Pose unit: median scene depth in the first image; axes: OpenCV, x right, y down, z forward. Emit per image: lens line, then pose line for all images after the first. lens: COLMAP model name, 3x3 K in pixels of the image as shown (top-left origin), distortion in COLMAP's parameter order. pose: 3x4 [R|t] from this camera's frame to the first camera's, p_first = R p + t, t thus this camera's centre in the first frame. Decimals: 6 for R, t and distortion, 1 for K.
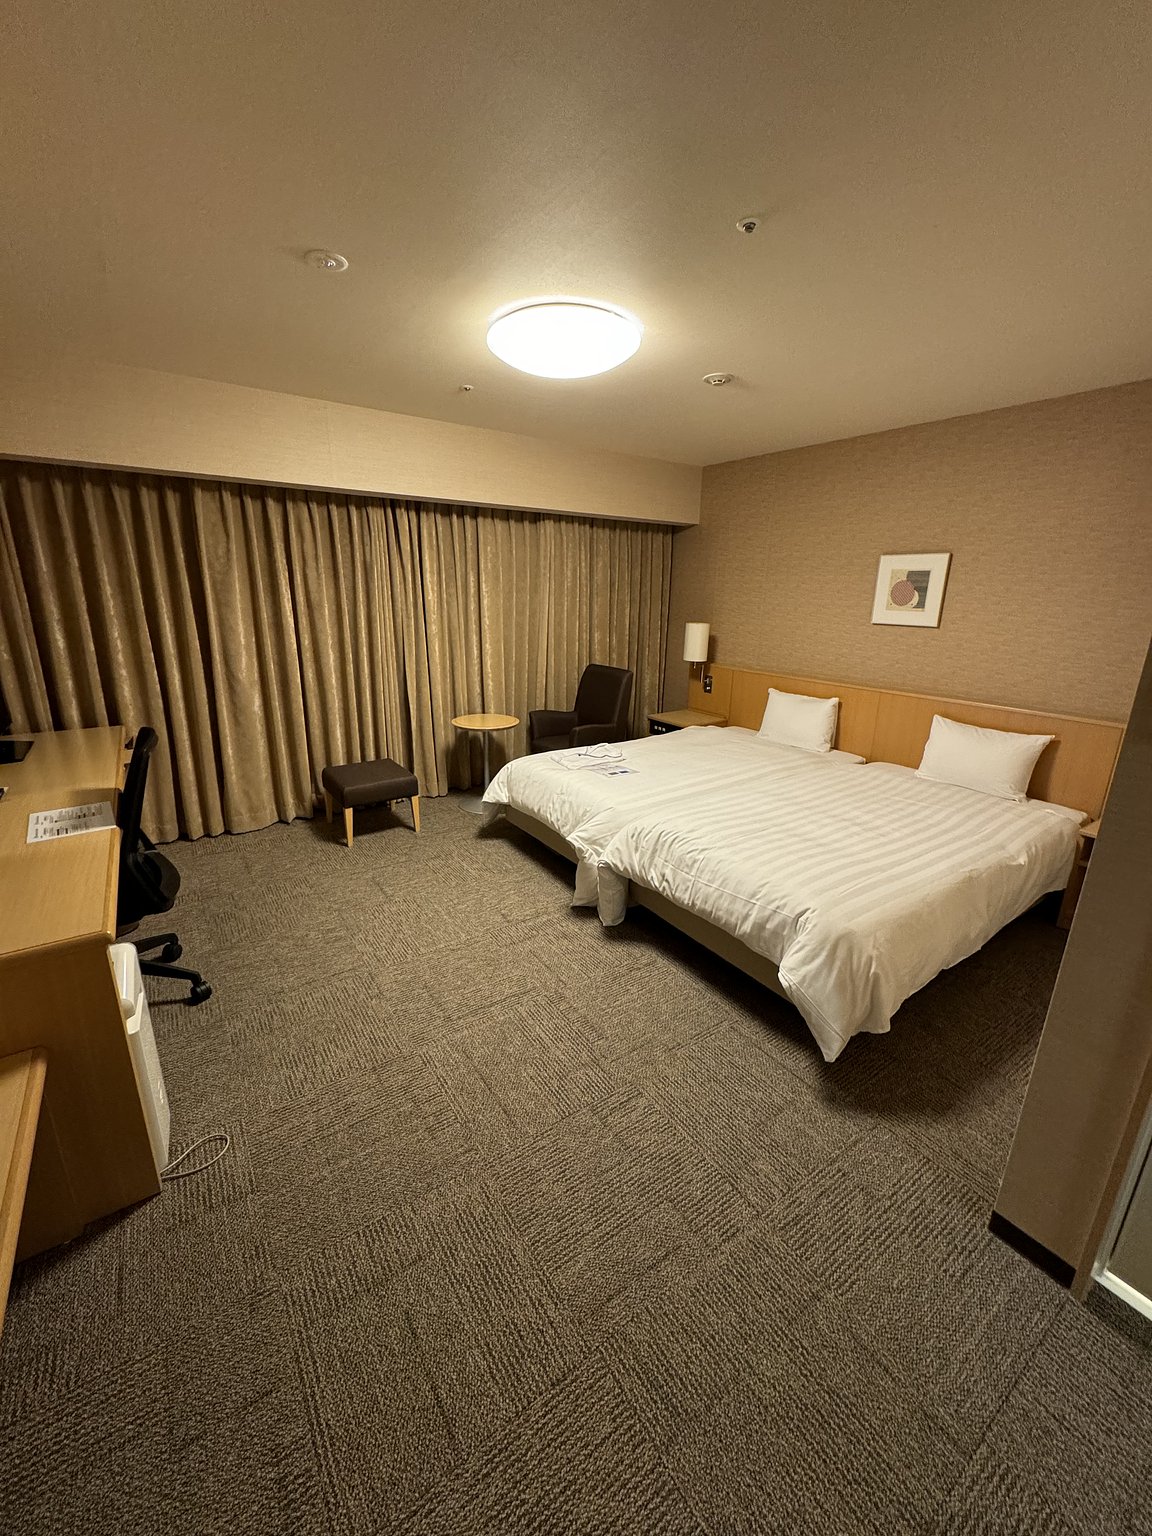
lens RADIAL K [[617.9, 0, 577.1], [0, 617.9, 770.9], [0, 0, 1]] dist [-0.002876, 0.000086]
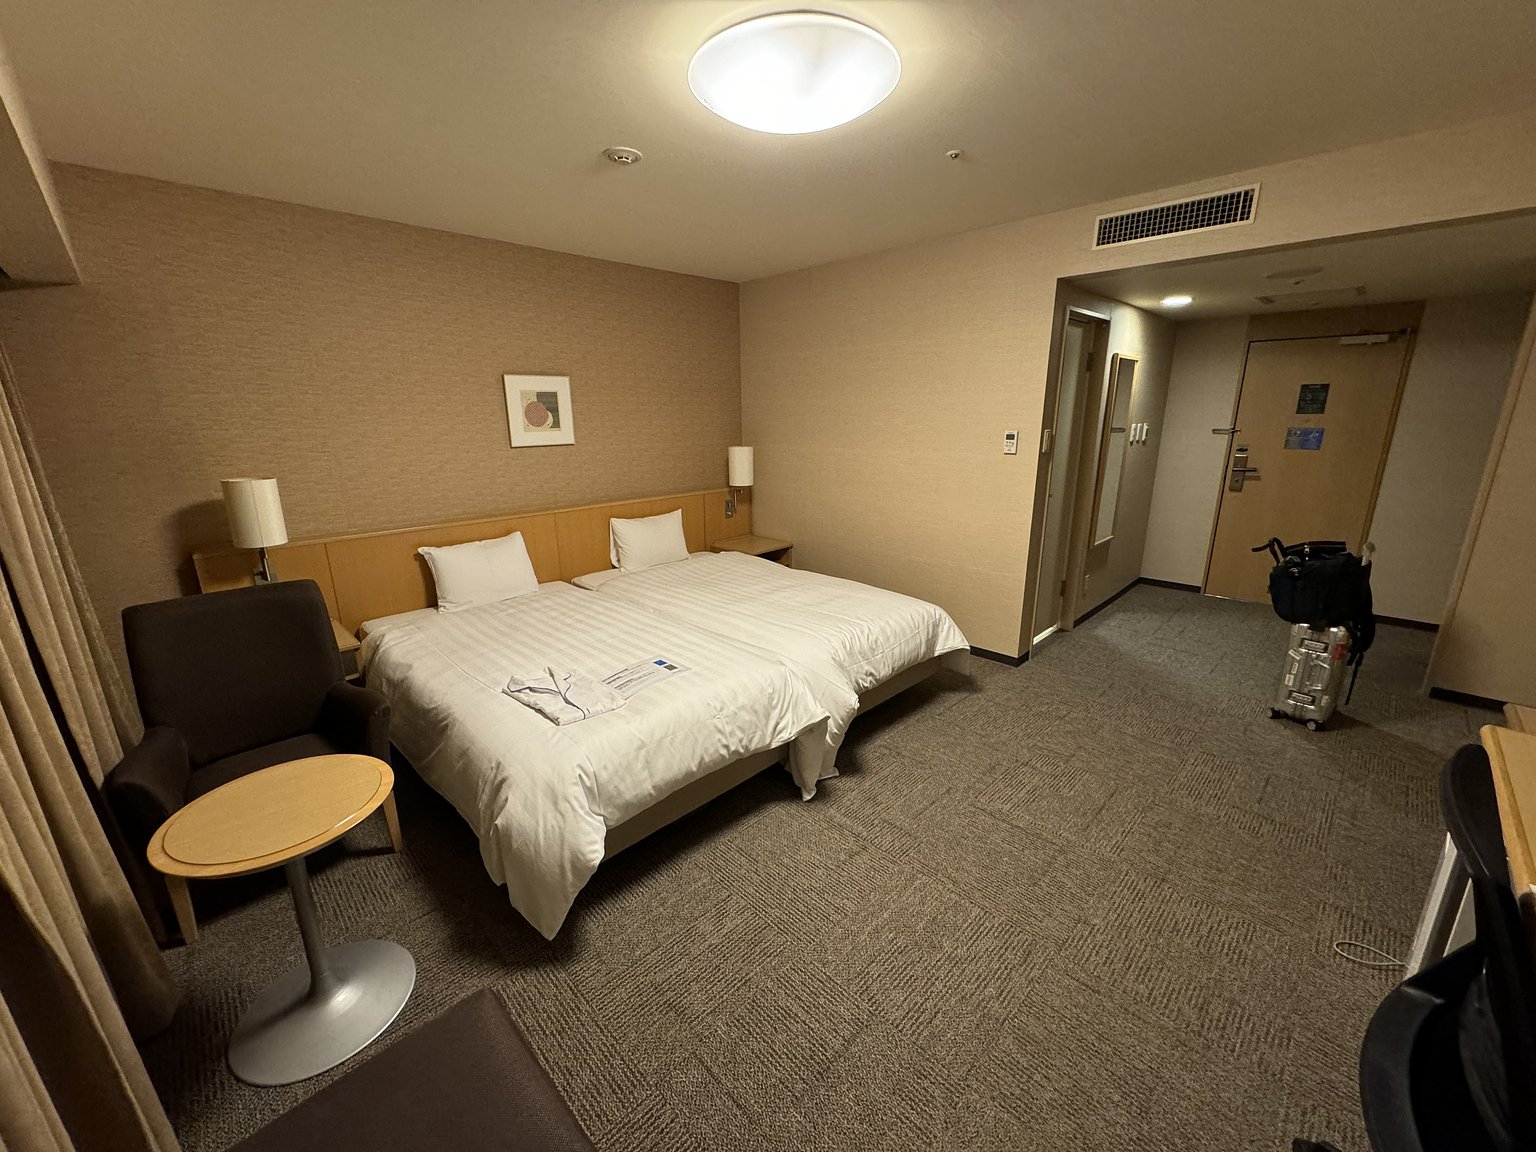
lens RADIAL K [[617.9, 0, 772.4], [0, 617.9, 576.0], [0, 0, 1]] dist [-0.002876, 0.000086]
pose [[-0.189320, -0.266205, 0.945142, -0.603500], [0.286242, 0.905780, 0.312455, -0.276378], [-0.939268, 0.329693, -0.095283, 0.897800]]
